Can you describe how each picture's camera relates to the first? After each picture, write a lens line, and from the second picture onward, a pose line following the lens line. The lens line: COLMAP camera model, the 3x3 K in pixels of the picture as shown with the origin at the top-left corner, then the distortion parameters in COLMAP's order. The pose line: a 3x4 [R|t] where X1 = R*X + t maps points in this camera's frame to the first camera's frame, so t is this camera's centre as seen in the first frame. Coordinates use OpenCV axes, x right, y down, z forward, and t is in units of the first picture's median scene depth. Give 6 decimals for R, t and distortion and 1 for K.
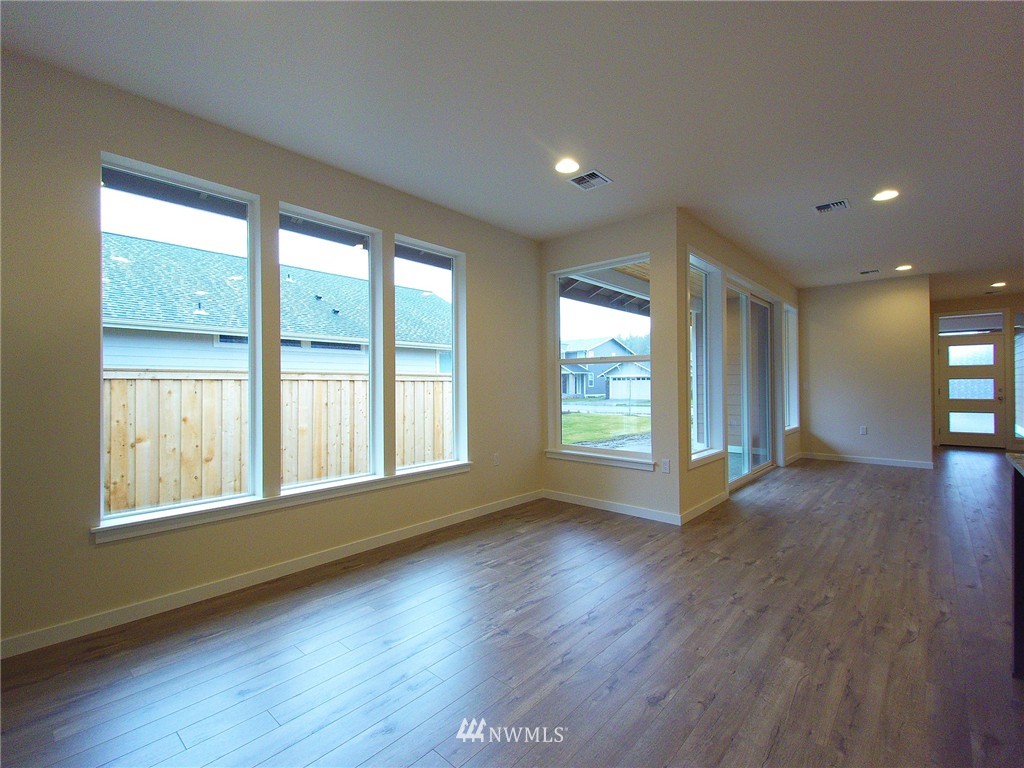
lens RADIAL K [[462.1, 0, 539.0], [0, 462.1, 384.1], [0, 0, 1]] dist [0.027110, -0.010628]
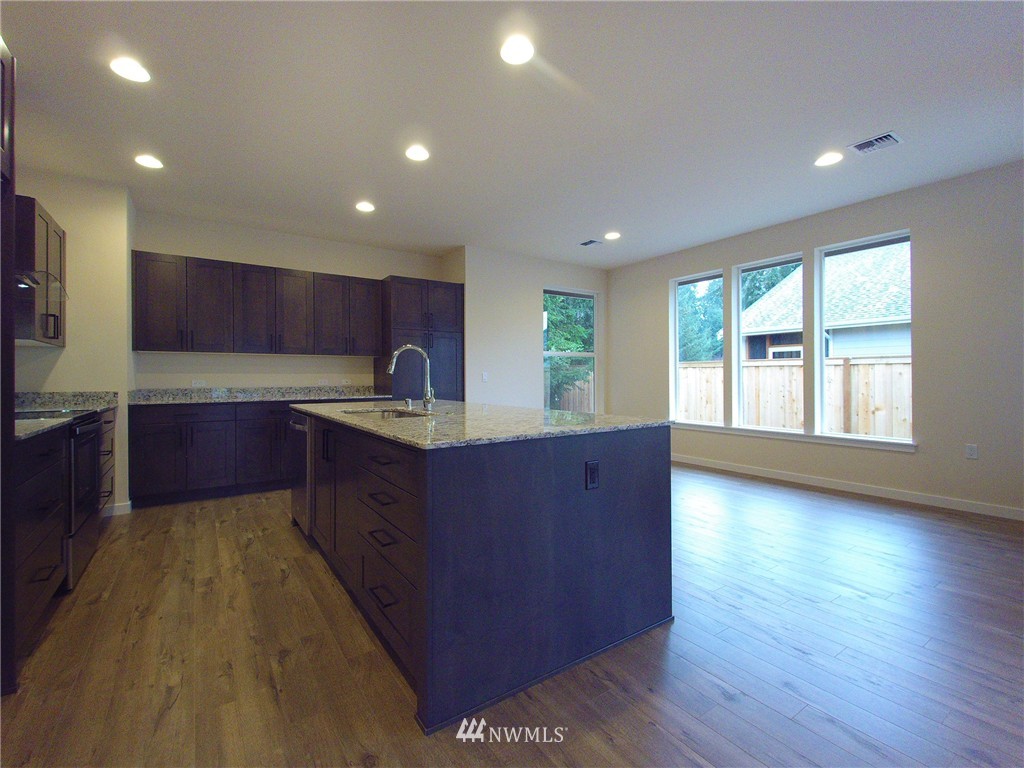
lens RADIAL K [[462.1, 0, 487.9], [0, 462.1, 378.0], [0, 0, 1]] dist [0.027110, -0.010628]
pose [[-0.294415, 0.008801, -0.955637, 1.030101], [0.005307, 0.999957, 0.007575, 0.018207], [0.955663, -0.002842, -0.294449, 0.428759]]
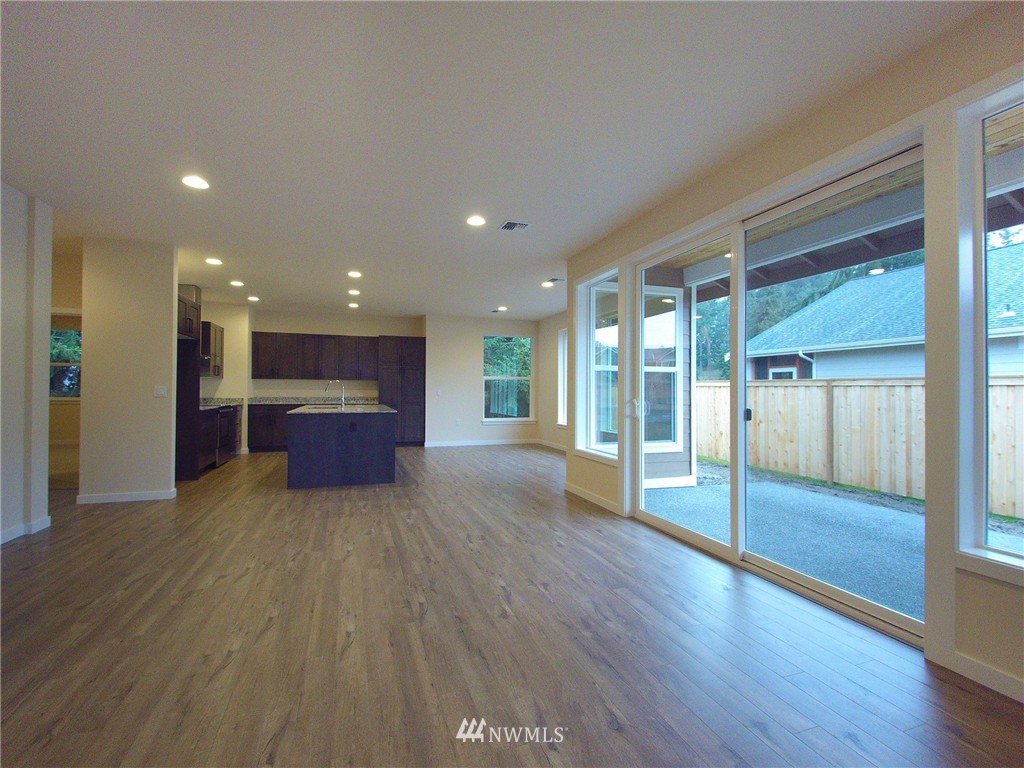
lens RADIAL K [[462.1, 0, 497.3], [0, 462.1, 388.9], [0, 0, 1]] dist [0.027110, -0.010628]
pose [[-0.534235, -0.001423, -0.845335, 1.478616], [-0.004449, 0.999989, 0.001129, 0.002229], [0.845324, 0.004364, -0.534236, 1.459977]]
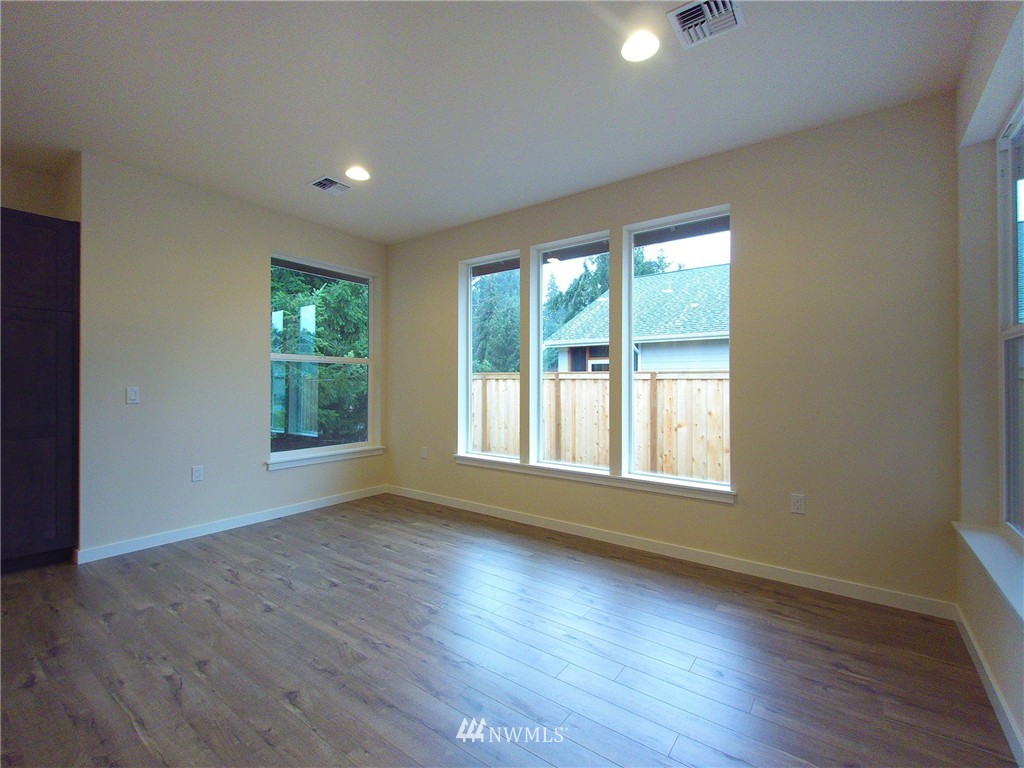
lens RADIAL K [[462.1, 0, 508.9], [0, 462.1, 382.5], [0, 0, 1]] dist [0.027110, -0.010628]
pose [[0.060235, 0.001102, -0.998184, 0.542941], [-0.005608, 0.999984, 0.000766, 0.000329], [0.998168, 0.005552, 0.060240, 0.595562]]
